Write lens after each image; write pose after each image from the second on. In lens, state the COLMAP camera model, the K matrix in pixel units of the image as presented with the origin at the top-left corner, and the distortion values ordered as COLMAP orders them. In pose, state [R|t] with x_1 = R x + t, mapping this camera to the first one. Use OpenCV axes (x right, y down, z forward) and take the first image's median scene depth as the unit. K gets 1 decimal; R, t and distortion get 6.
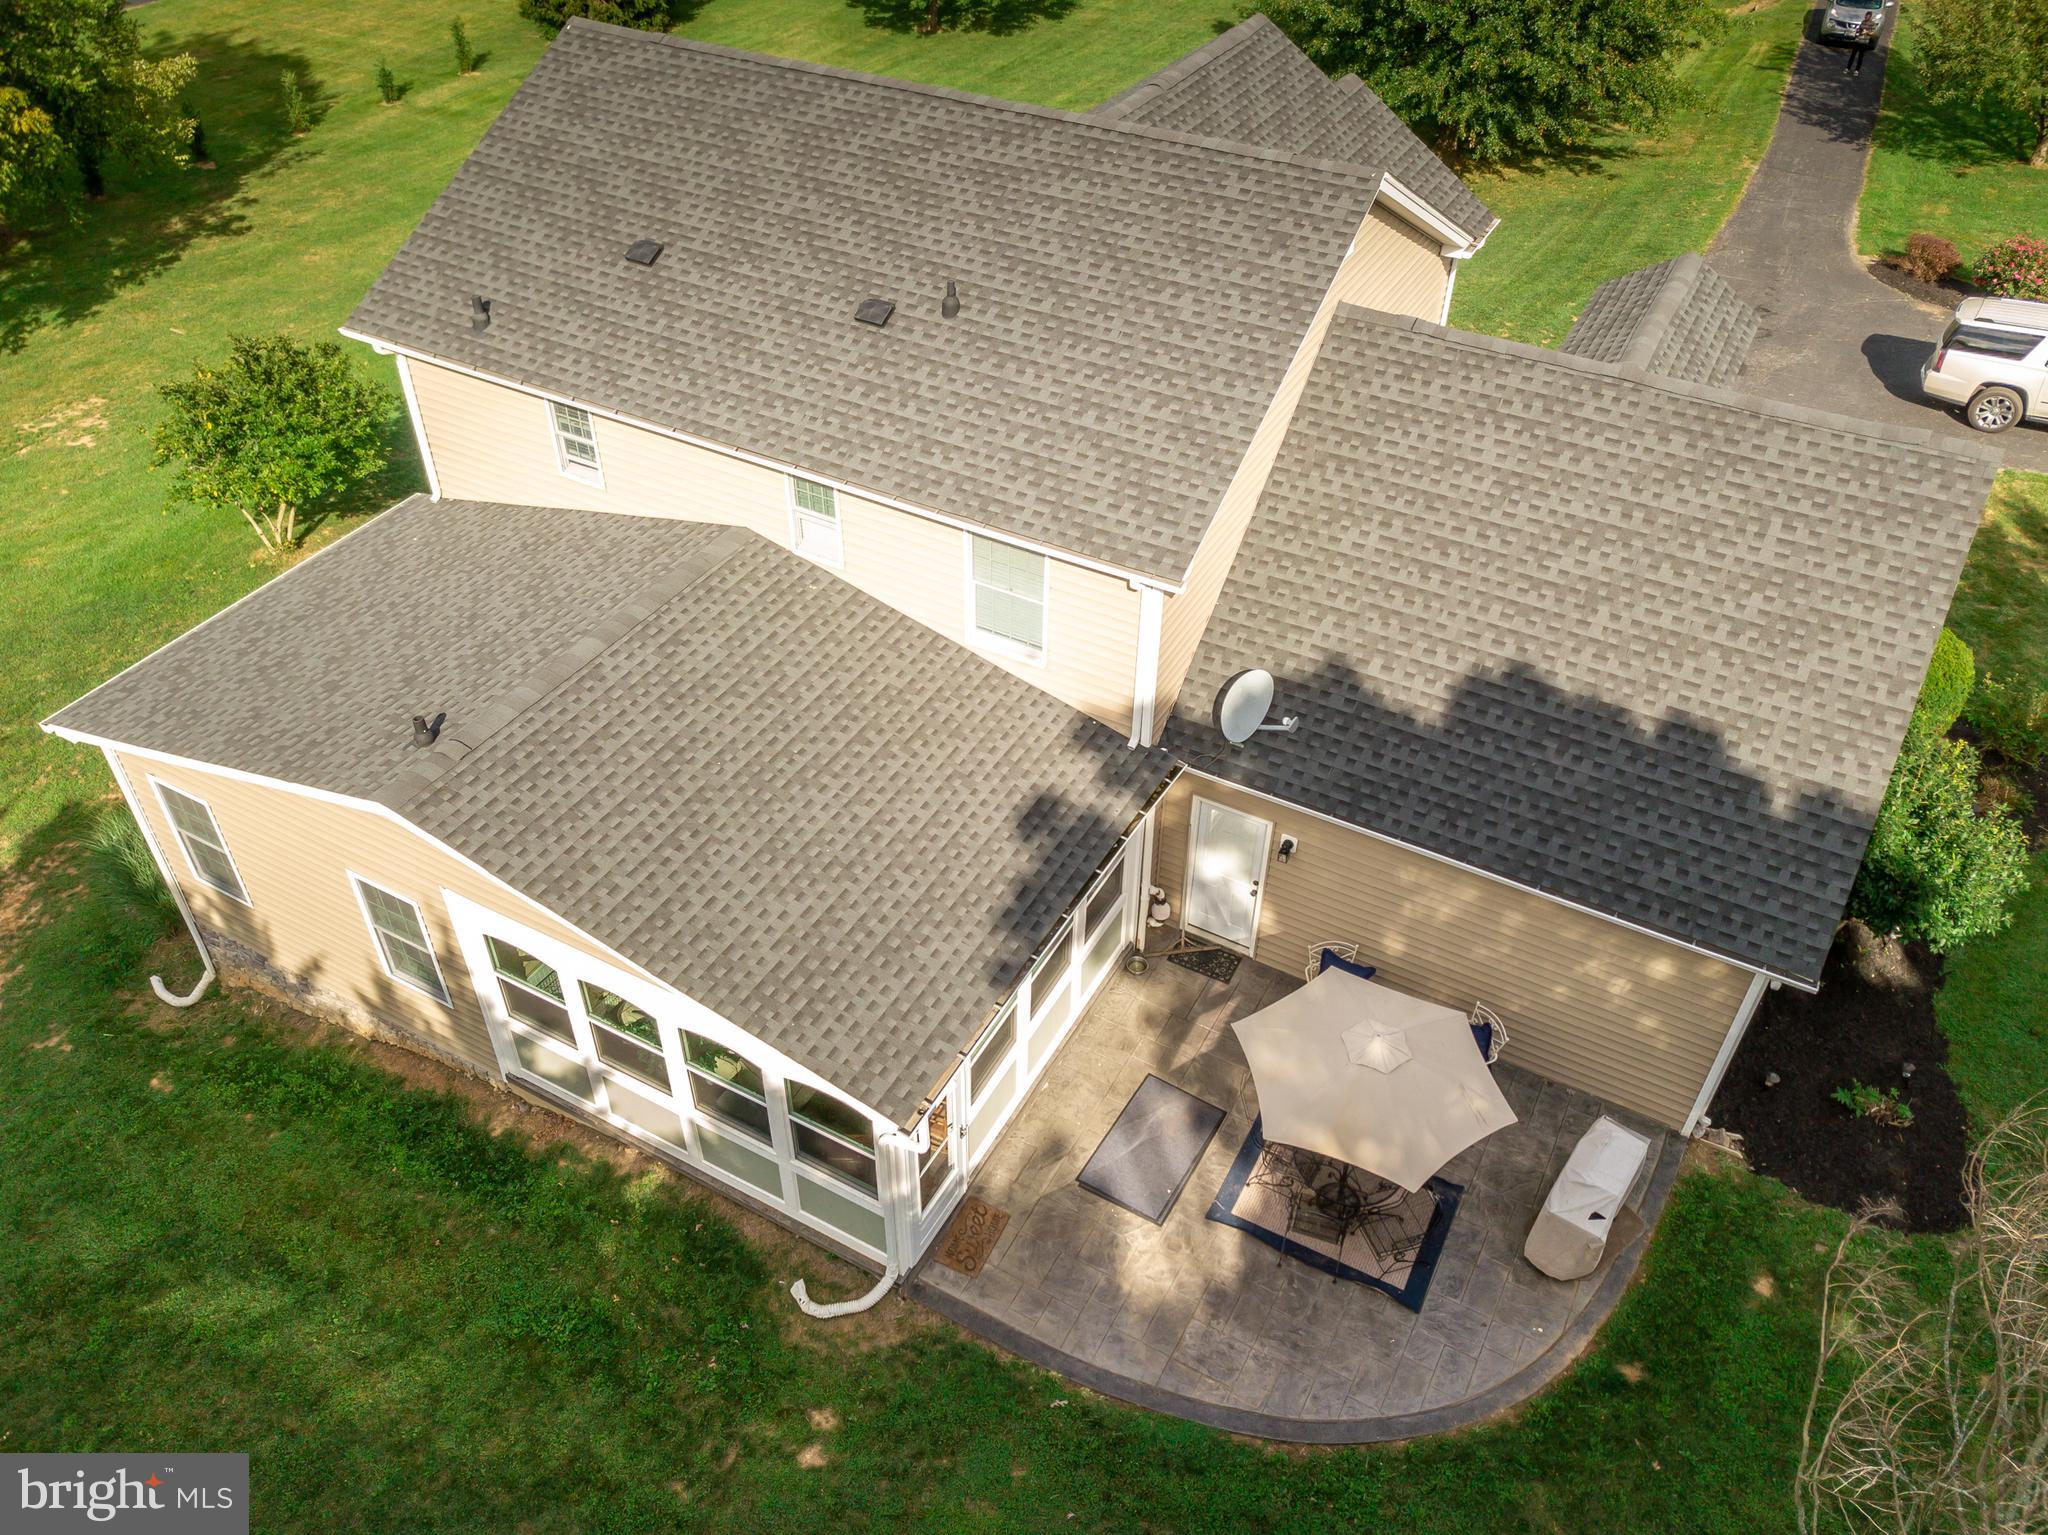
lens RADIAL K [[1554.9, 0, 1023.6], [0, 1554.9, 765.9], [0, 0, 1]] dist [0.007796, 0.001770]
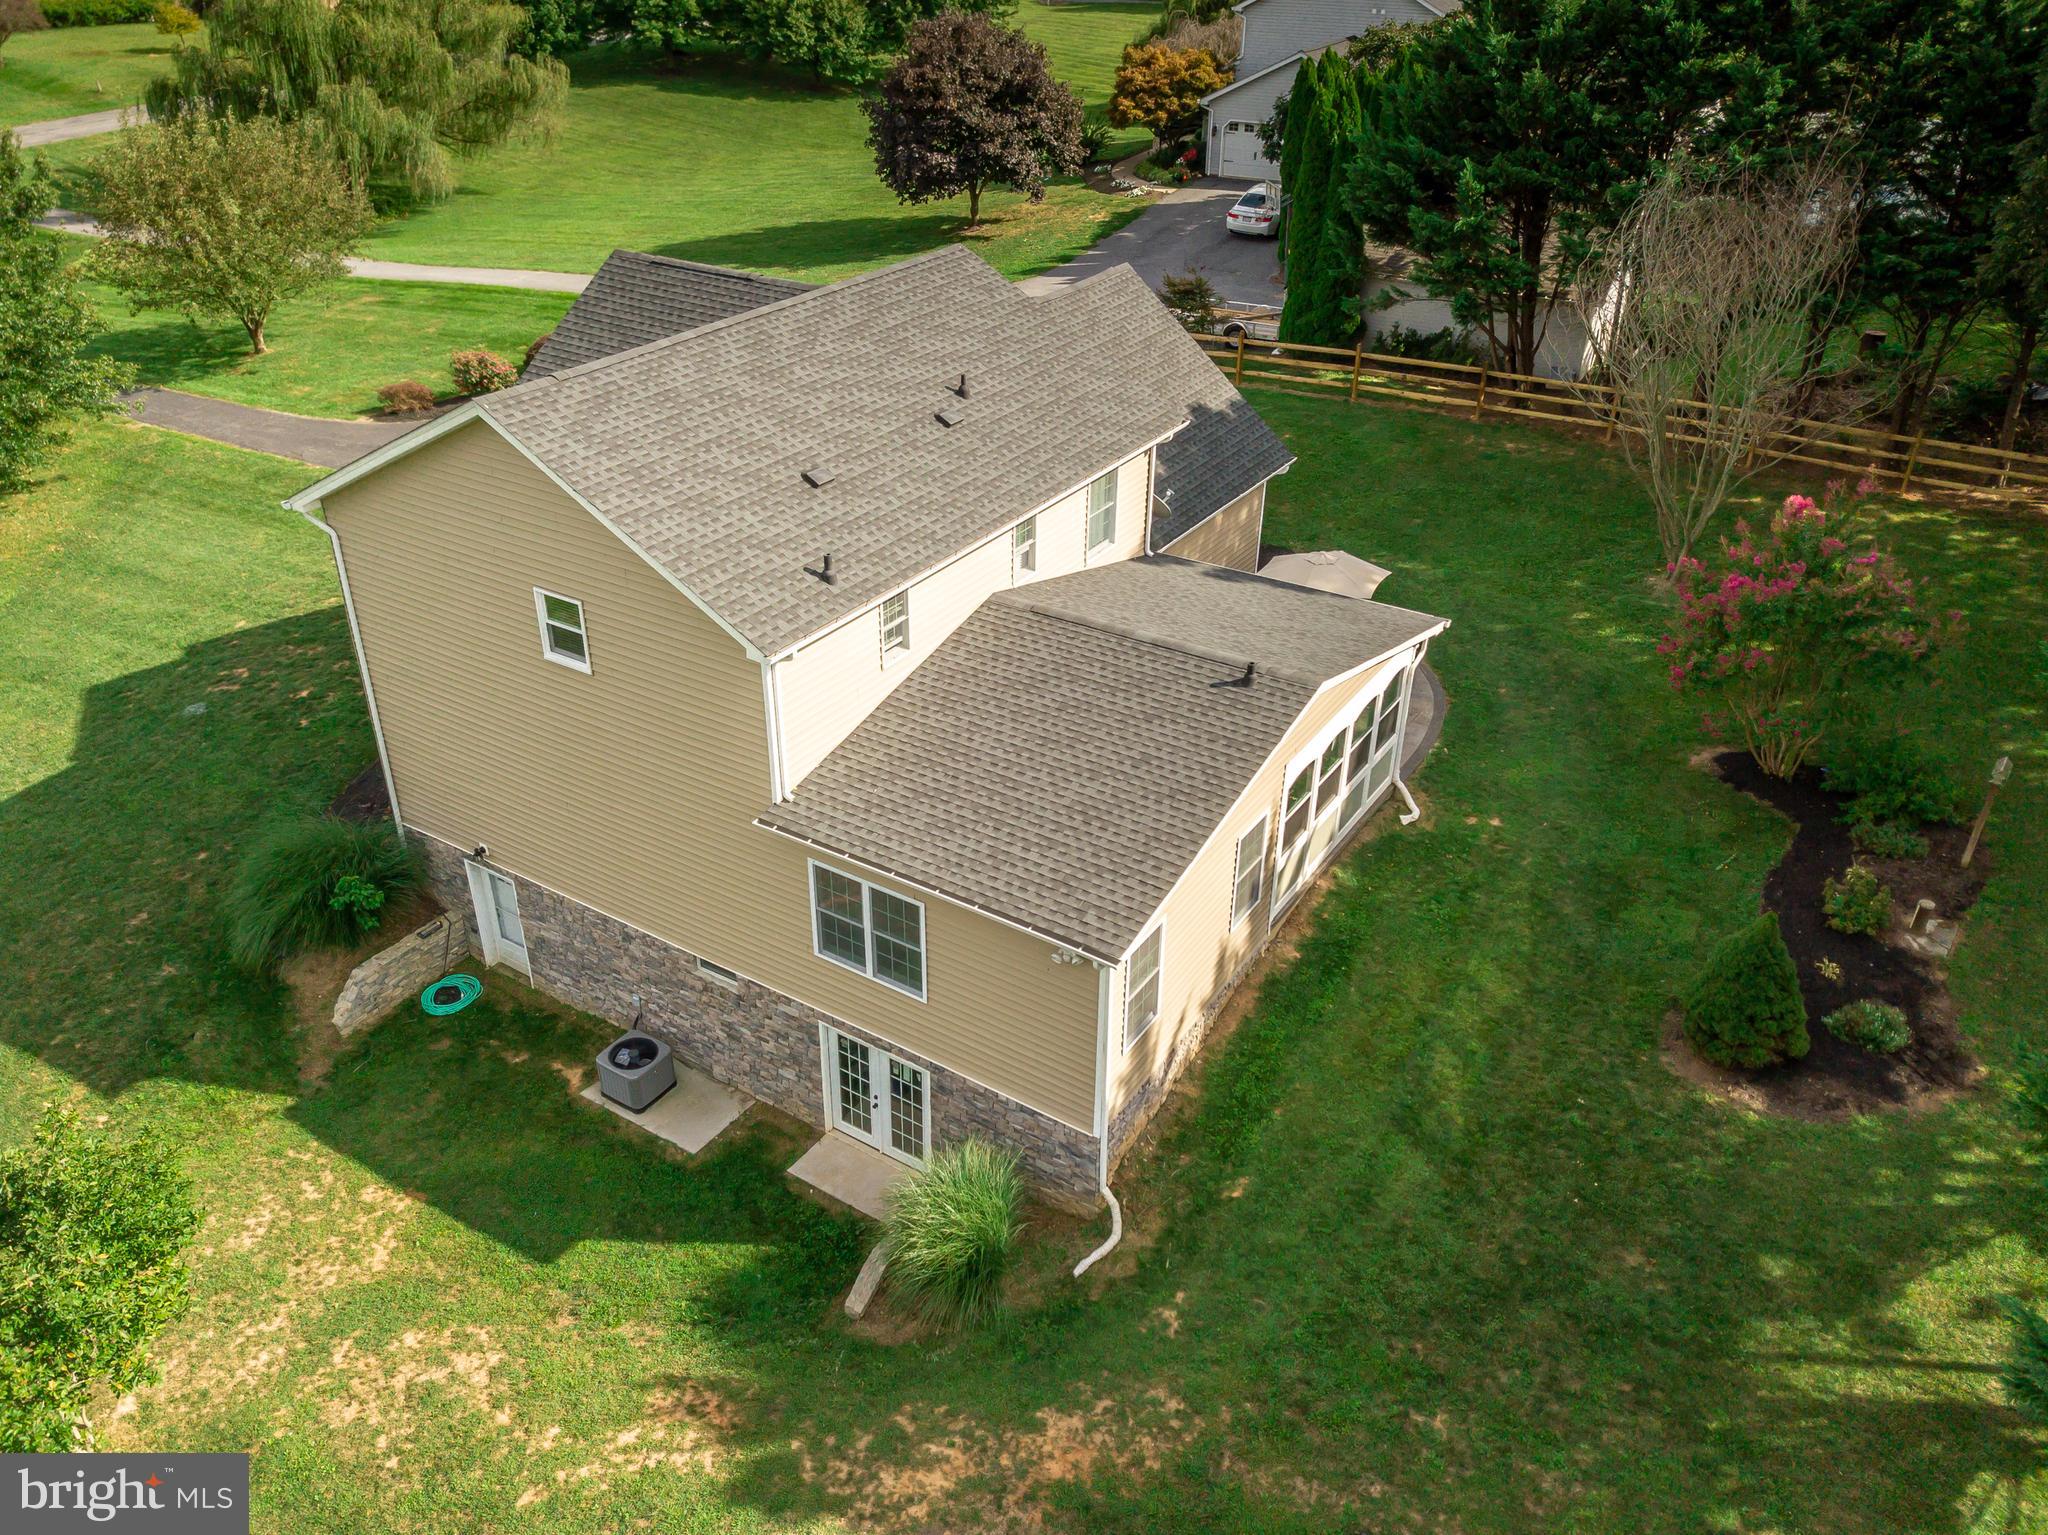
lens RADIAL K [[1554.9, 0, 1023.4], [0, 1554.9, 767.2], [0, 0, 1]] dist [0.007796, 0.001770]
pose [[0.054520, -0.513844, 0.856150, -1.406677], [0.643280, 0.673855, 0.363470, -0.524306], [-0.763688, 0.530927, 0.367284, 0.570686]]
